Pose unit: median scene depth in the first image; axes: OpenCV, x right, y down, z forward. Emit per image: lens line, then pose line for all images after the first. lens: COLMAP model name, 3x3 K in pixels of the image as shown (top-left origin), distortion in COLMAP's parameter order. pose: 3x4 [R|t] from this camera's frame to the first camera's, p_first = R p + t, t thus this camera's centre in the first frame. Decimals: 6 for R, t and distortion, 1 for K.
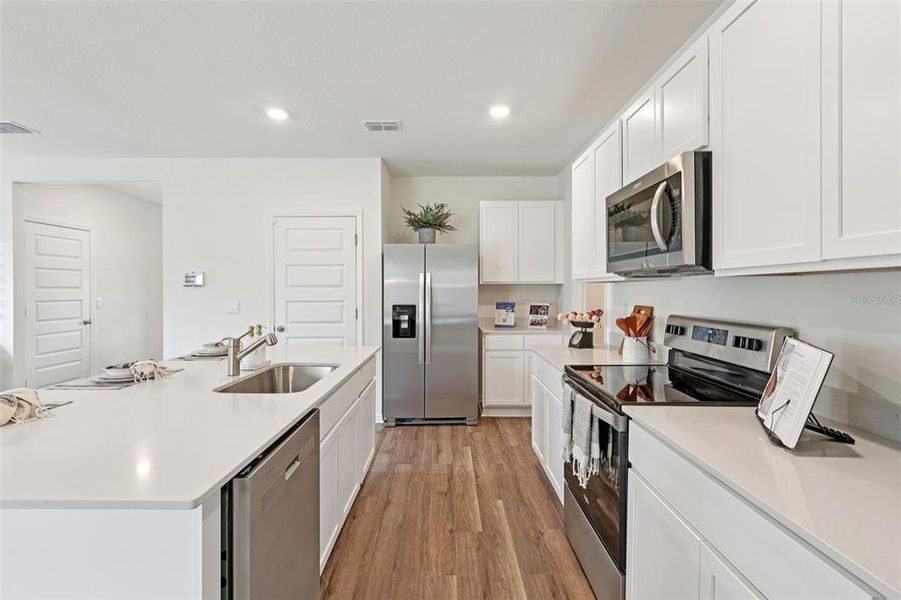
lens RADIAL K [[418.8, 0, 446.3], [0, 418.8, 291.1], [0, 0, 1]] dist [-0.009547, 0.003154]
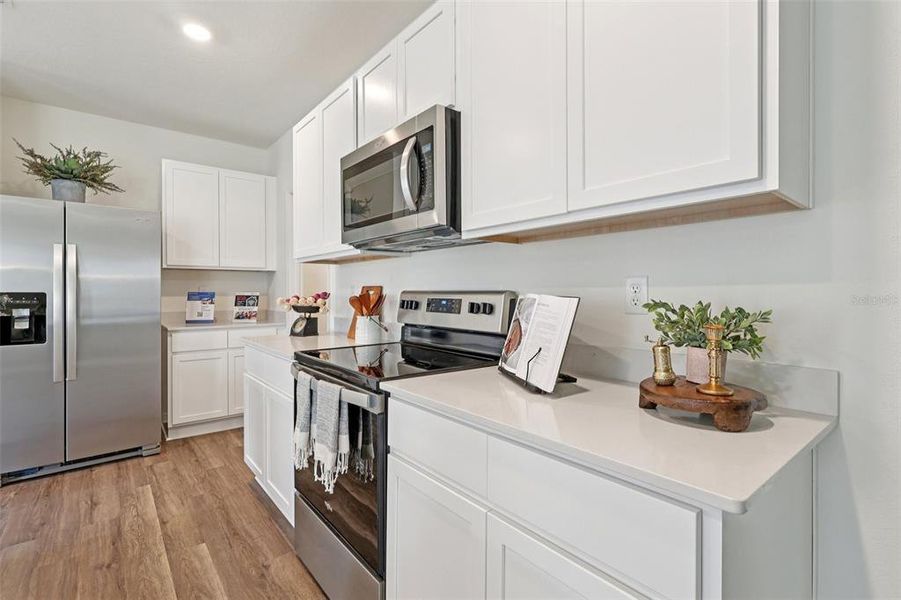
lens RADIAL K [[418.8, 0, 452.1], [0, 418.8, 295.6], [0, 0, 1]] dist [-0.009547, 0.003154]
pose [[0.766997, -0.003594, 0.641641, -0.004771], [0.000471, 0.999987, 0.005038, 0.048483], [-0.641651, -0.003562, 0.766989, 0.132227]]
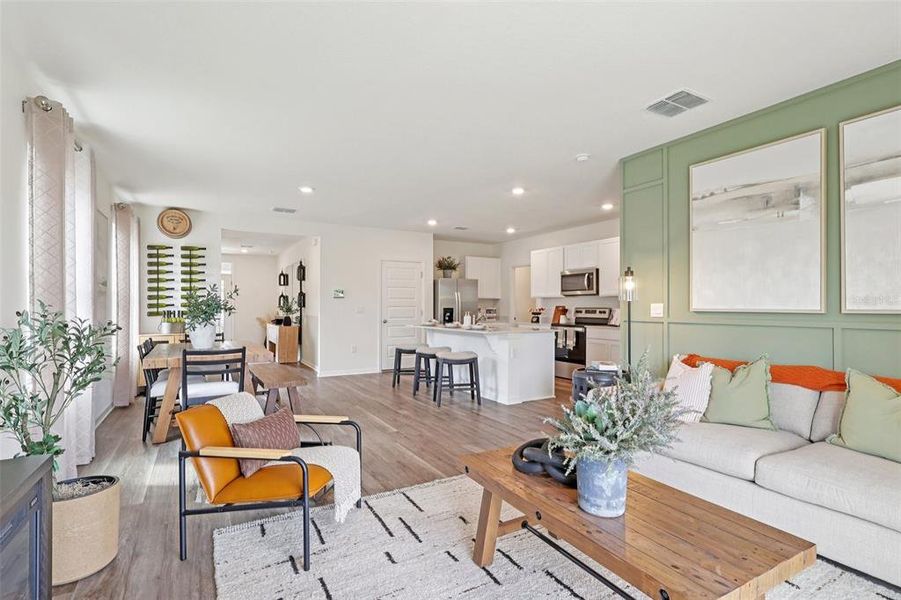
lens RADIAL K [[418.8, 0, 453.5], [0, 418.8, 306.4], [0, 0, 1]] dist [-0.009547, 0.003154]
pose [[0.870967, 0.000635, 0.491342, -1.489207], [0.001057, 0.999994, -0.003167, 0.043463], [-0.491341, 0.003277, 0.870961, -1.089120]]
